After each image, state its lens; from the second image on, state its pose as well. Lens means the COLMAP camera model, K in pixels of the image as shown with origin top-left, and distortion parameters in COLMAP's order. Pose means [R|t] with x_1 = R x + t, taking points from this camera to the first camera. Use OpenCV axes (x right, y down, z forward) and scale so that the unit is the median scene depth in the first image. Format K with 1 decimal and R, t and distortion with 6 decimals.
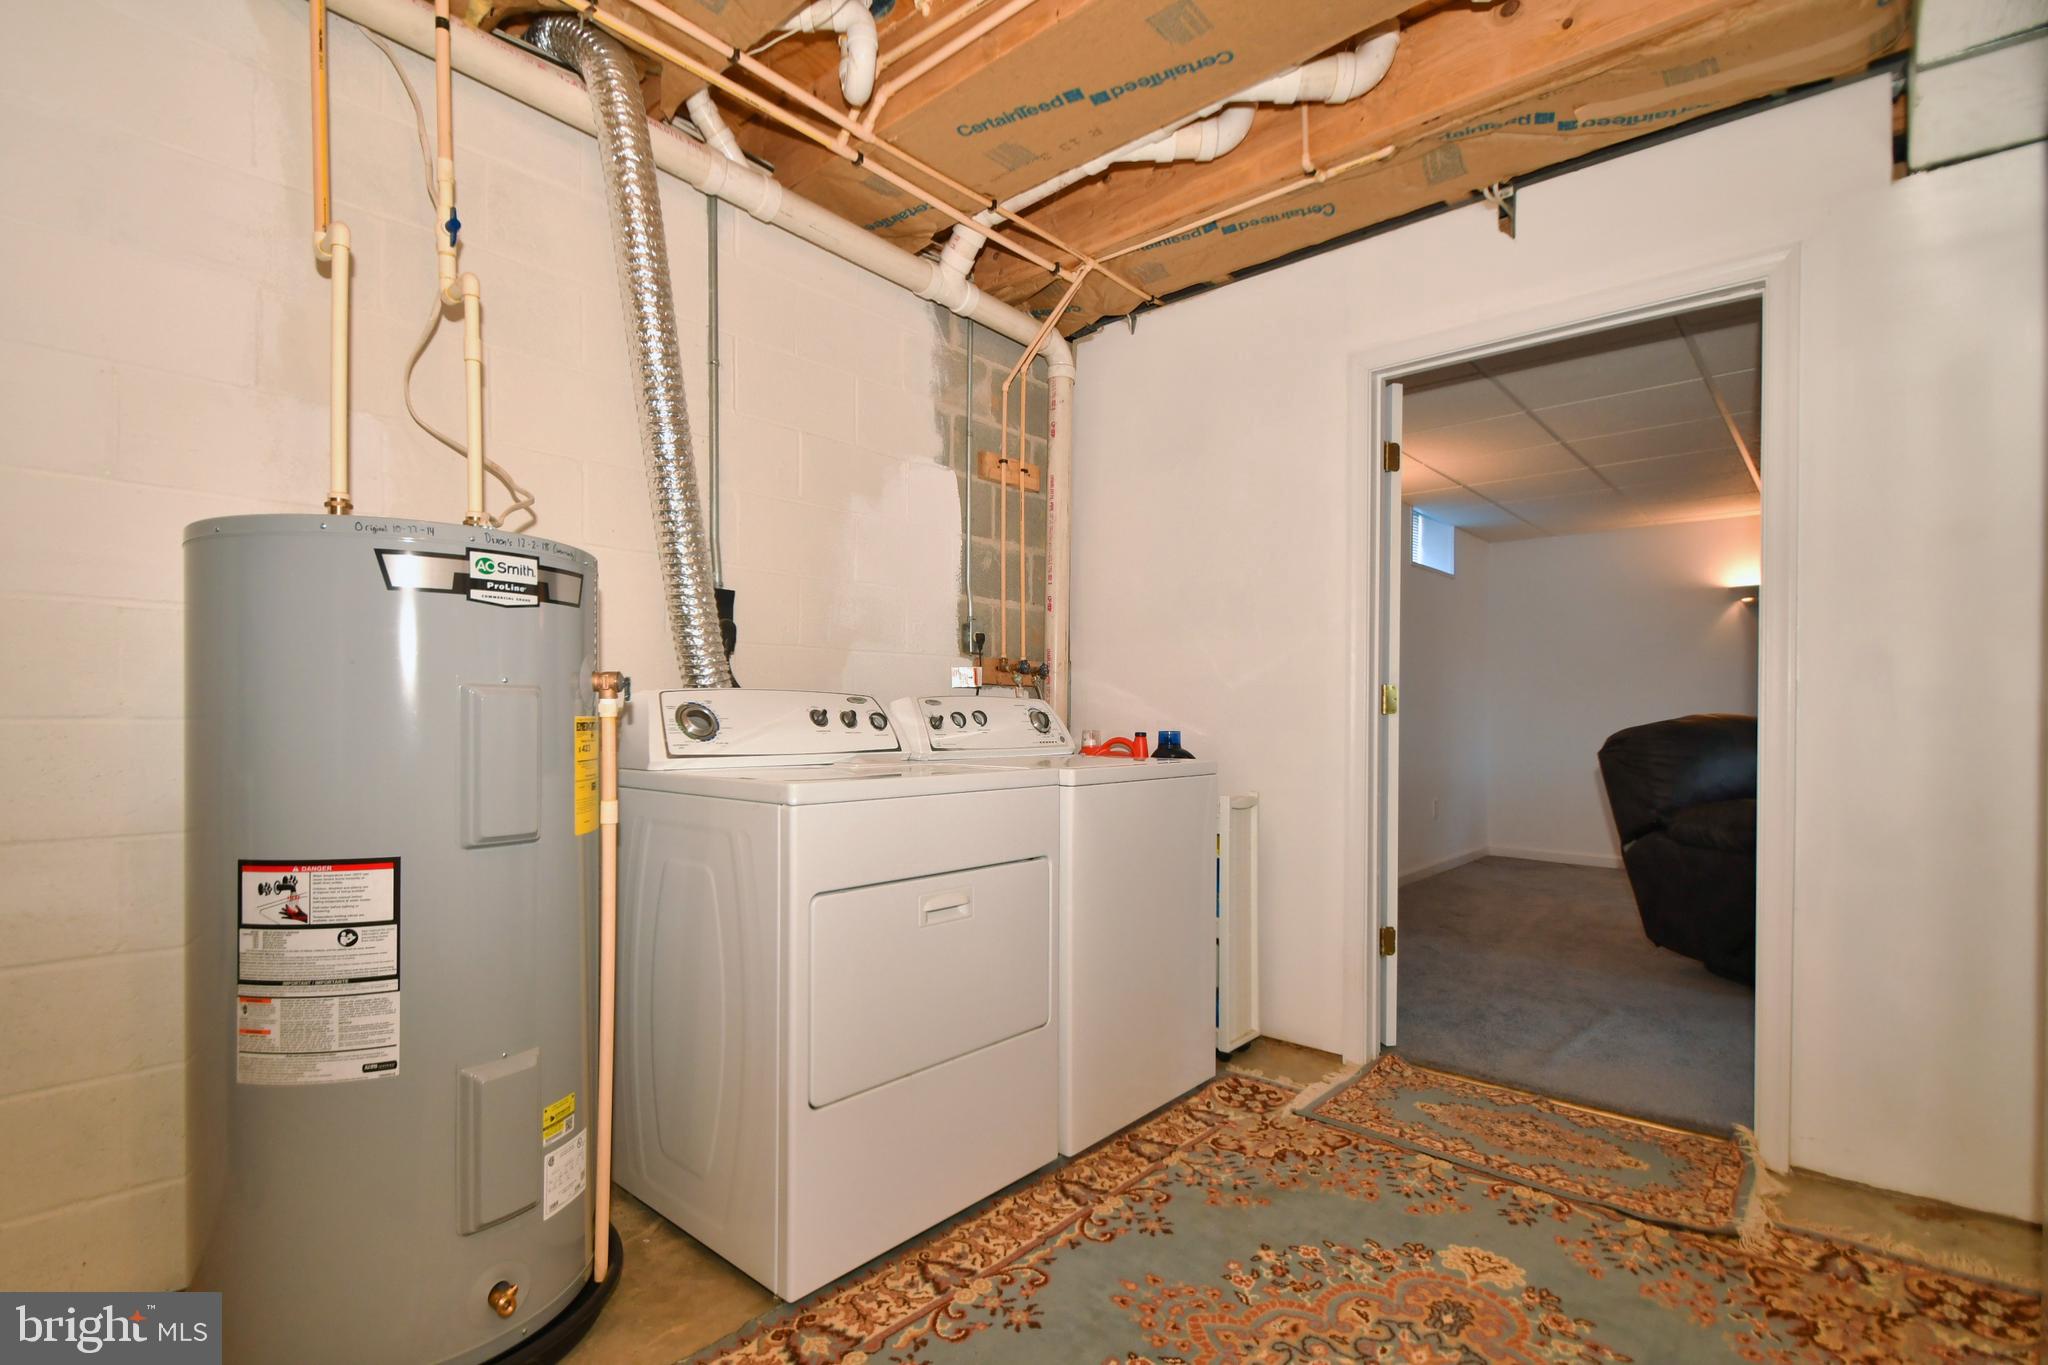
lens RADIAL K [[956.4, 0, 985.7], [0, 956.4, 719.1], [0, 0, 1]] dist [-0.012852, -0.002735]
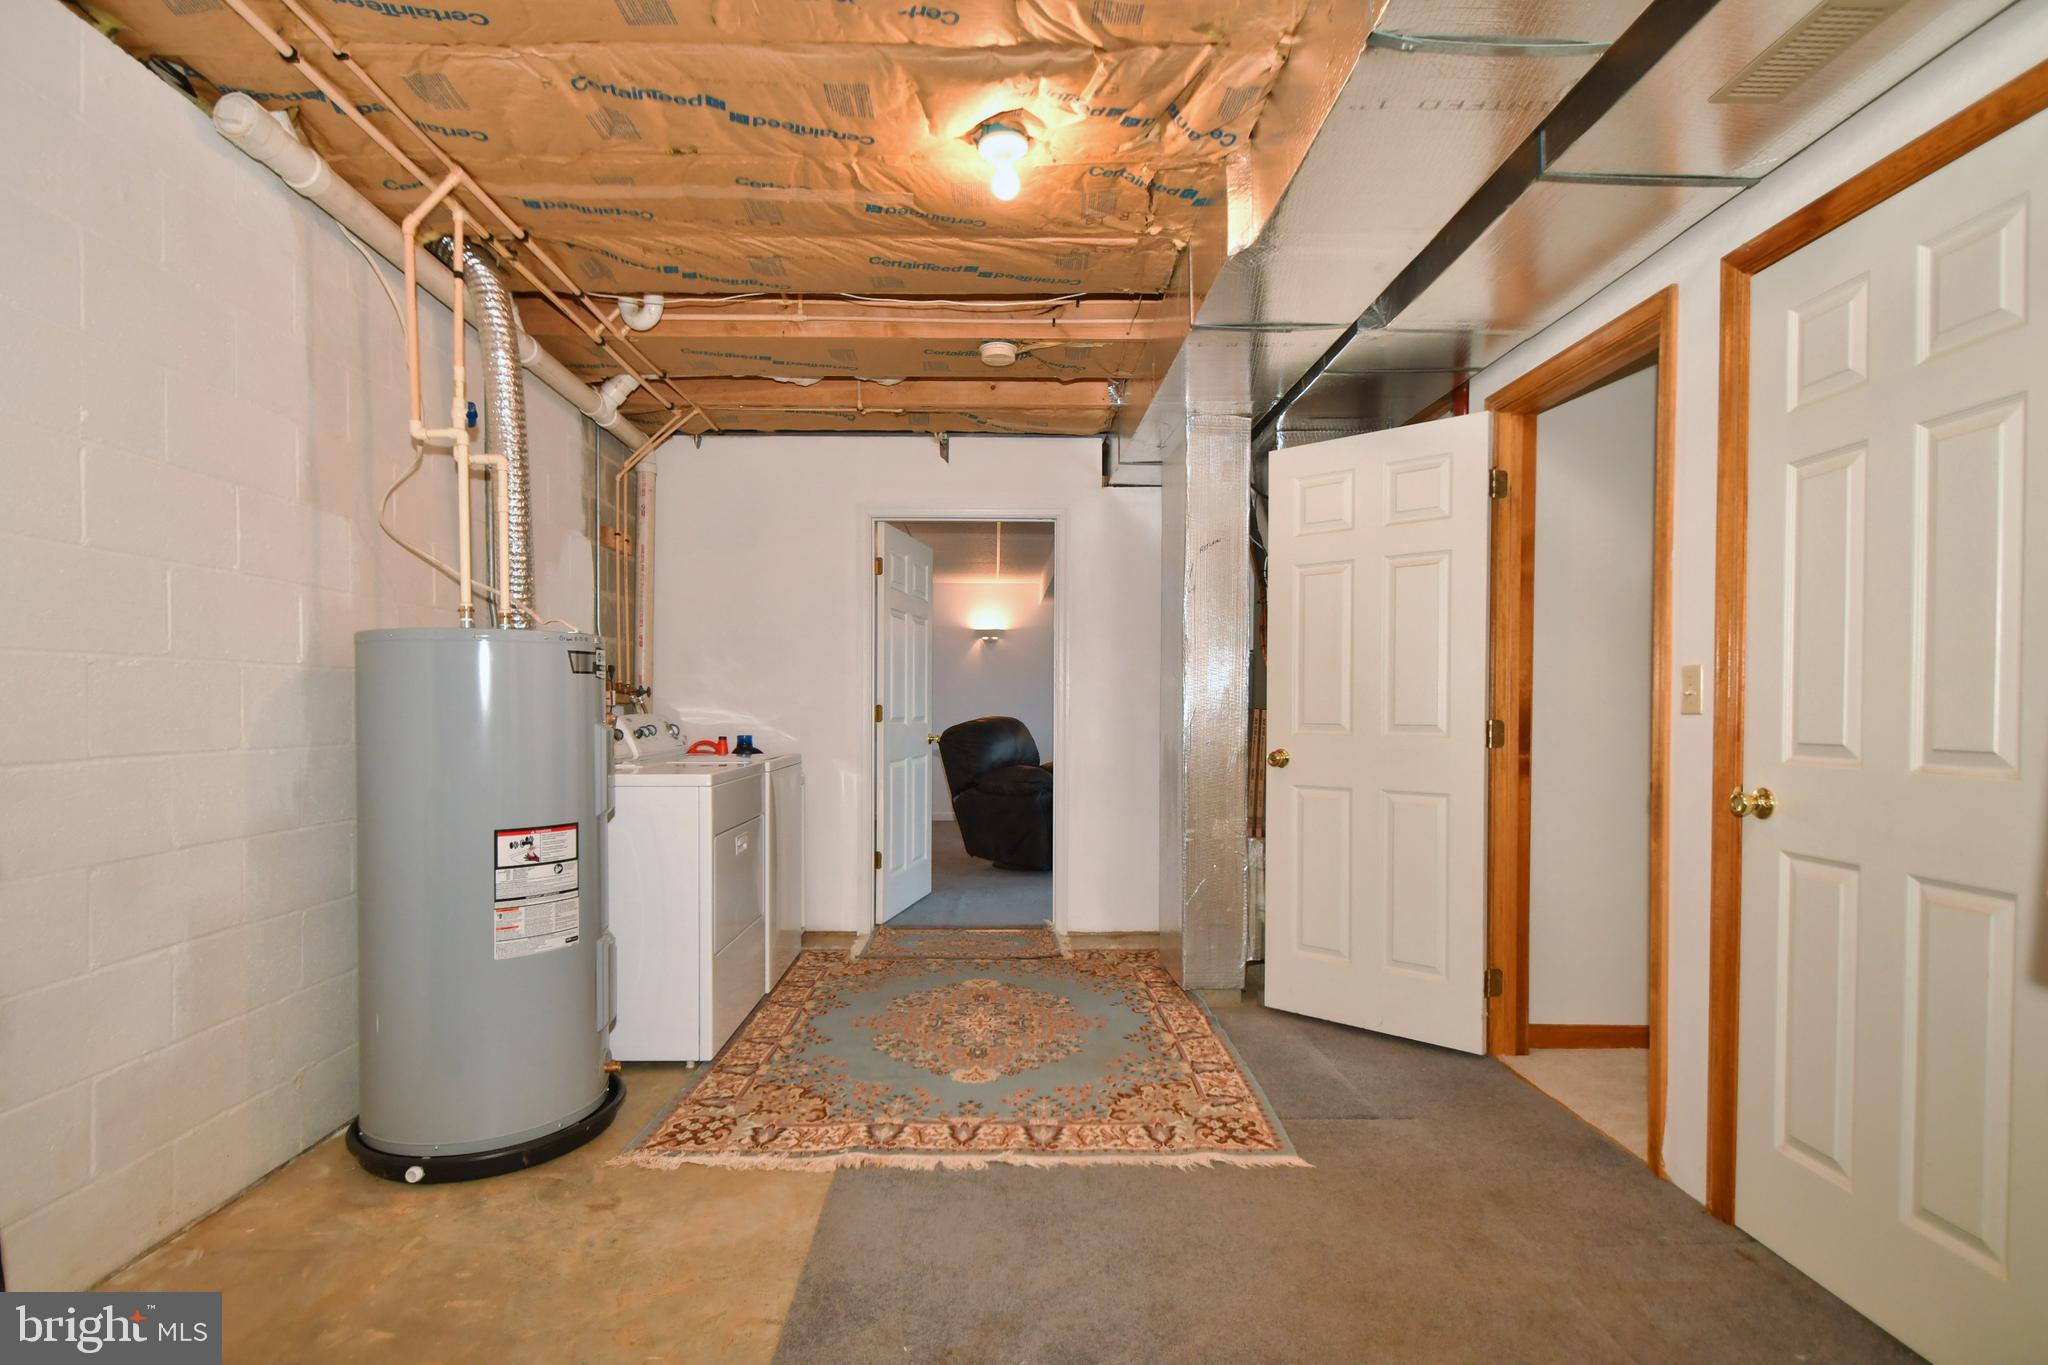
lens RADIAL K [[1023.5, 0, 1020.9], [0, 1023.5, 696.5], [0, 0, 1]] dist [0.000456, 0.000443]
pose [[0.720249, 0.001560, 0.693714, -0.865612], [0.005804, 0.999949, -0.008274, -0.045955], [-0.693692, 0.009986, 0.720203, -0.627009]]
